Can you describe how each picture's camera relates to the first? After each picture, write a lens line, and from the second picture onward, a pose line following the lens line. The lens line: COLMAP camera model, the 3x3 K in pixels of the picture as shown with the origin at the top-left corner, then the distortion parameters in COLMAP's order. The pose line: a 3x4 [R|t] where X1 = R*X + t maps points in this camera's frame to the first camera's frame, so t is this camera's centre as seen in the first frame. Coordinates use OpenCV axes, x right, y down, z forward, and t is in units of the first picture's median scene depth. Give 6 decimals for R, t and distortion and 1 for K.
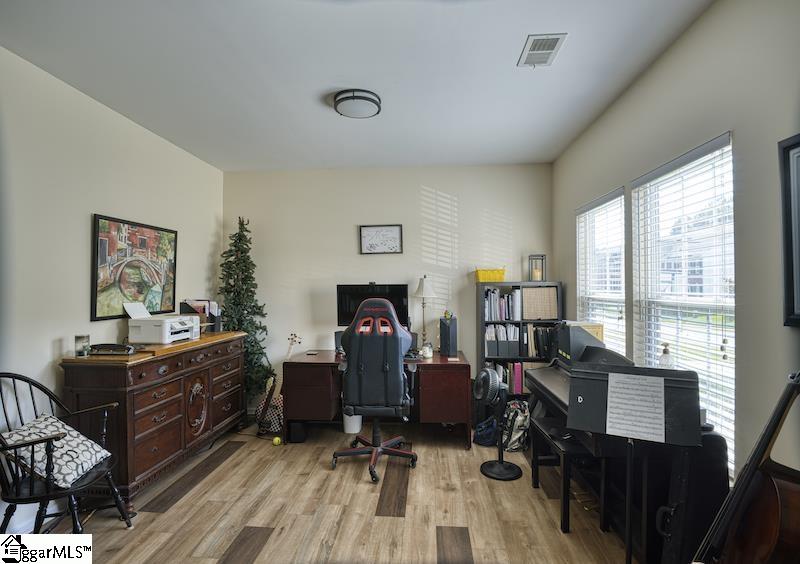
lens RADIAL K [[403.7, 0, 402.8], [0, 403.7, 280.2], [0, 0, 1]] dist [-0.022557, -0.005783]
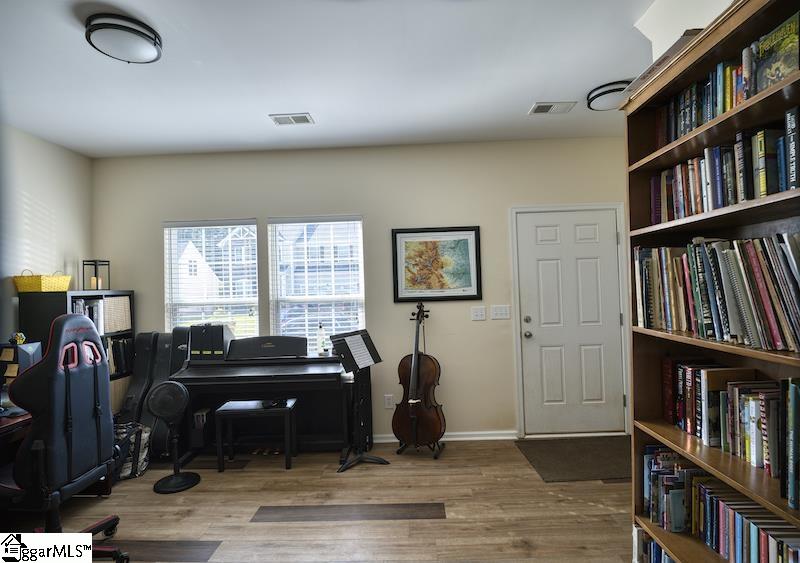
lens RADIAL K [[403.7, 0, 403.9], [0, 403.7, 284.2], [0, 0, 1]] dist [-0.022557, -0.005783]
pose [[-0.033842, 0.002216, 0.999425, -0.777373], [0.014703, 0.999890, -0.001720, 0.001393], [-0.999319, 0.014636, -0.033870, 0.497919]]
